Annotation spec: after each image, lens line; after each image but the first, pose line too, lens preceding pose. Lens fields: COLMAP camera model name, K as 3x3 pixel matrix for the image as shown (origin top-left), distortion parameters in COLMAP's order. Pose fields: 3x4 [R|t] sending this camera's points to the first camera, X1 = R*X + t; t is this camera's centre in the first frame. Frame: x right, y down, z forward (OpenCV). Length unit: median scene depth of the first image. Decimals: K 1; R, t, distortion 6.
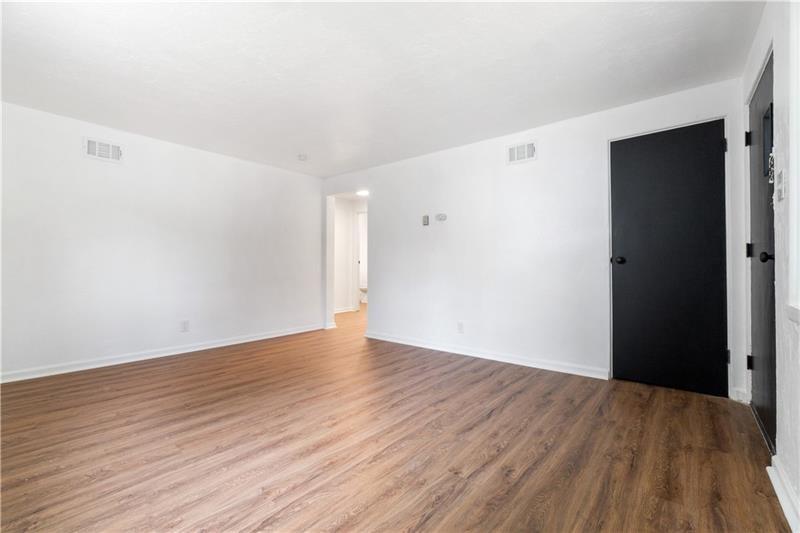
lens RADIAL K [[336.2, 0, 400.0], [0, 336.2, 266.5], [0, 0, 1]] dist [-0.003107, 0.000047]
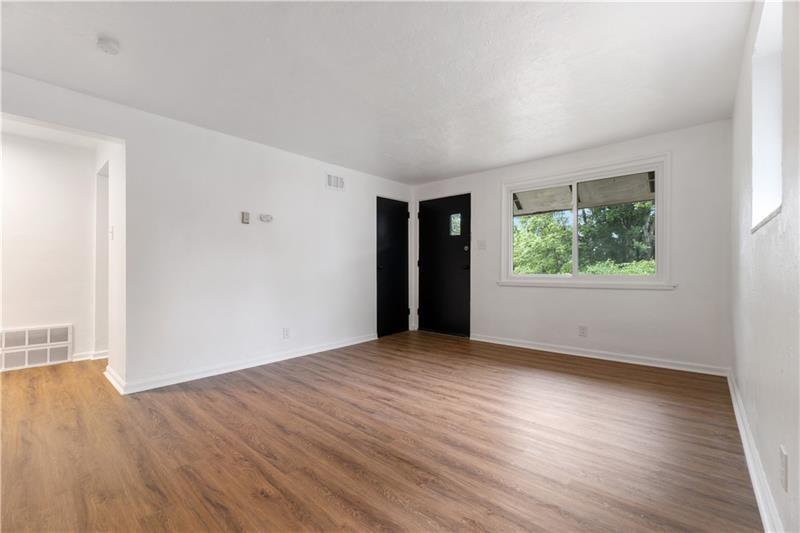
lens RADIAL K [[342.9, 0, 383.2], [0, 342.9, 269.4], [0, 0, 1]] dist [-0.002664, -0.000420]
pose [[0.075990, 0.000425, 0.997108, -1.261718], [0.006721, 0.999977, -0.000938, -0.004949], [-0.997086, 0.006773, 0.075986, 0.984700]]
